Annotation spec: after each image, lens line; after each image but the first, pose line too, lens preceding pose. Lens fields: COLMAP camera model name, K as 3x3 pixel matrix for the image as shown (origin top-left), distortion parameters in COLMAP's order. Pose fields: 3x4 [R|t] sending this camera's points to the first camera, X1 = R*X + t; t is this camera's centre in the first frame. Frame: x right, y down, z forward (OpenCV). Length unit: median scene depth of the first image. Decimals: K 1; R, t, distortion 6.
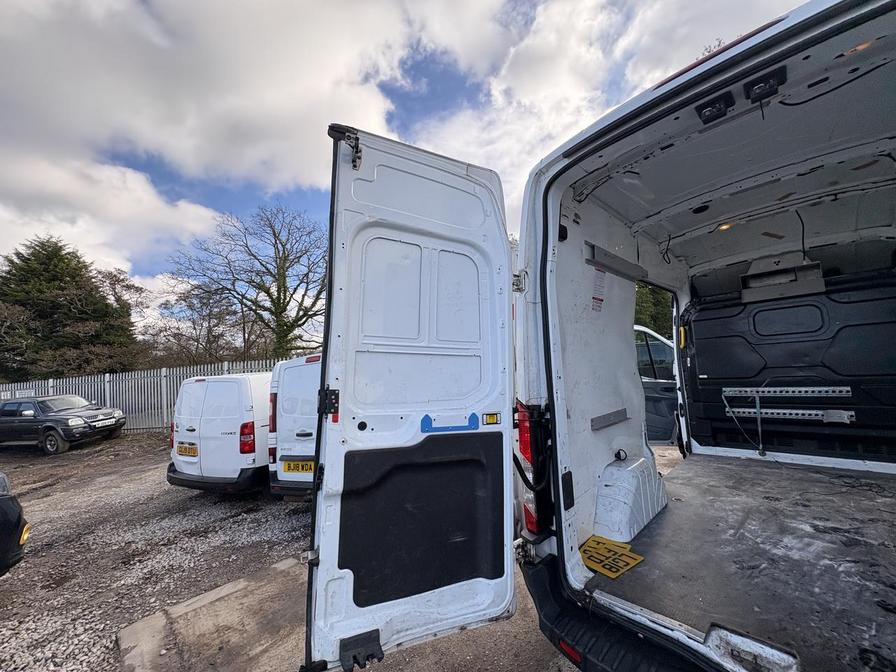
lens RADIAL K [[355.5, 0, 448.0], [0, 355.5, 336.0], [0, 0, 1]] dist [-0.001867, 0.000065]
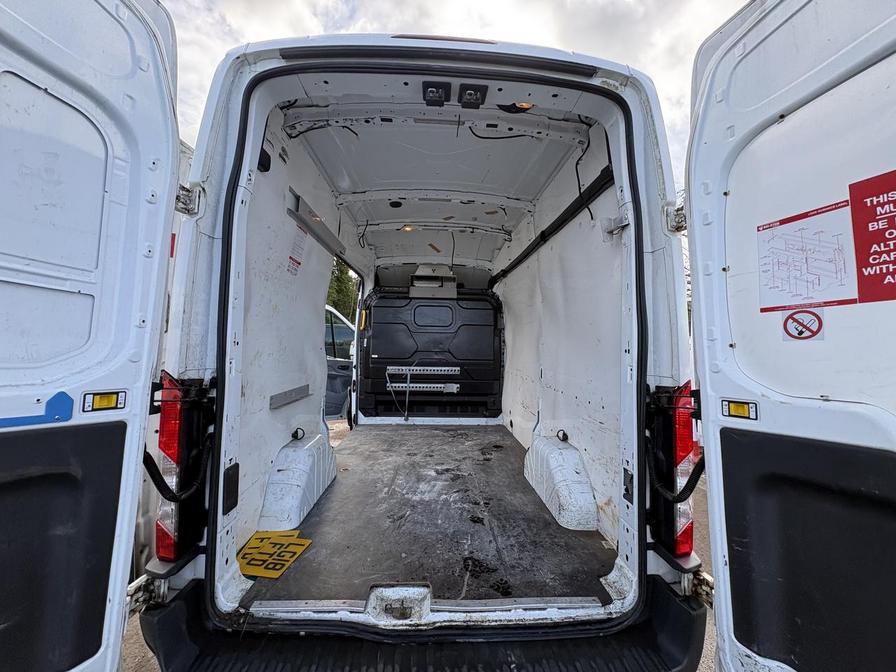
lens RADIAL K [[354.9, 0, 446.8], [0, 354.9, 338.1], [0, 0, 1]] dist [0.000054, -0.000022]
pose [[0.660137, 0.083034, 0.746541, 0.040446], [-0.129393, 0.991585, 0.004129, 0.042888], [-0.739916, -0.099323, 0.665326, 0.156907]]
